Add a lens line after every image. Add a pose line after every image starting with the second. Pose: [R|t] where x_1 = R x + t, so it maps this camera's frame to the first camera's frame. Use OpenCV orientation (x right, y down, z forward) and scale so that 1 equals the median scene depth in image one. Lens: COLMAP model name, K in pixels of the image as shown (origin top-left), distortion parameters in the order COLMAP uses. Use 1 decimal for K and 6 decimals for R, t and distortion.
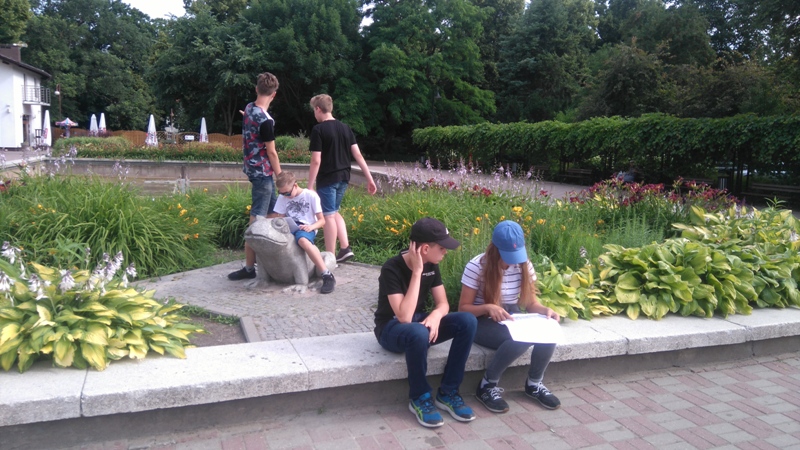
lens RADIAL K [[604.4, 0, 400.0], [0, 604.4, 225.0], [0, 0, 1]] dist [0.094161, -0.142393]
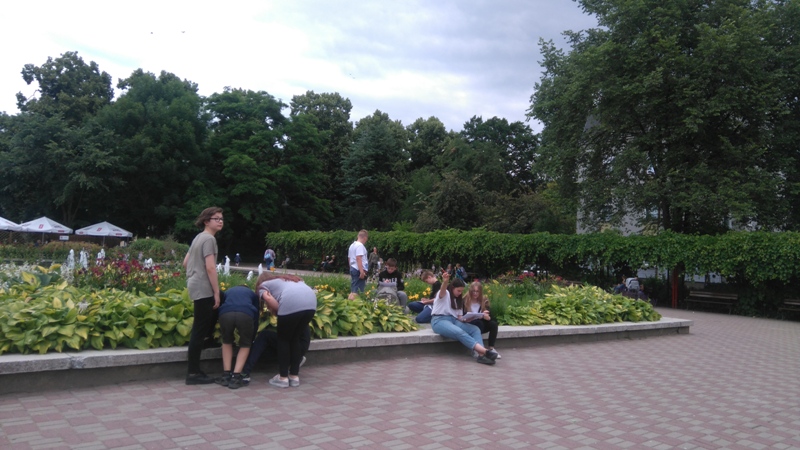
lens RADIAL K [[604.4, 0, 400.0], [0, 604.4, 225.0], [0, 0, 1]] dist [0.094161, -0.142393]
pose [[0.949744, 0.026731, 0.311884, -0.092281], [0.025621, 0.986366, -0.162560, 0.013239], [-0.311977, 0.162381, 0.936110, -0.108848]]
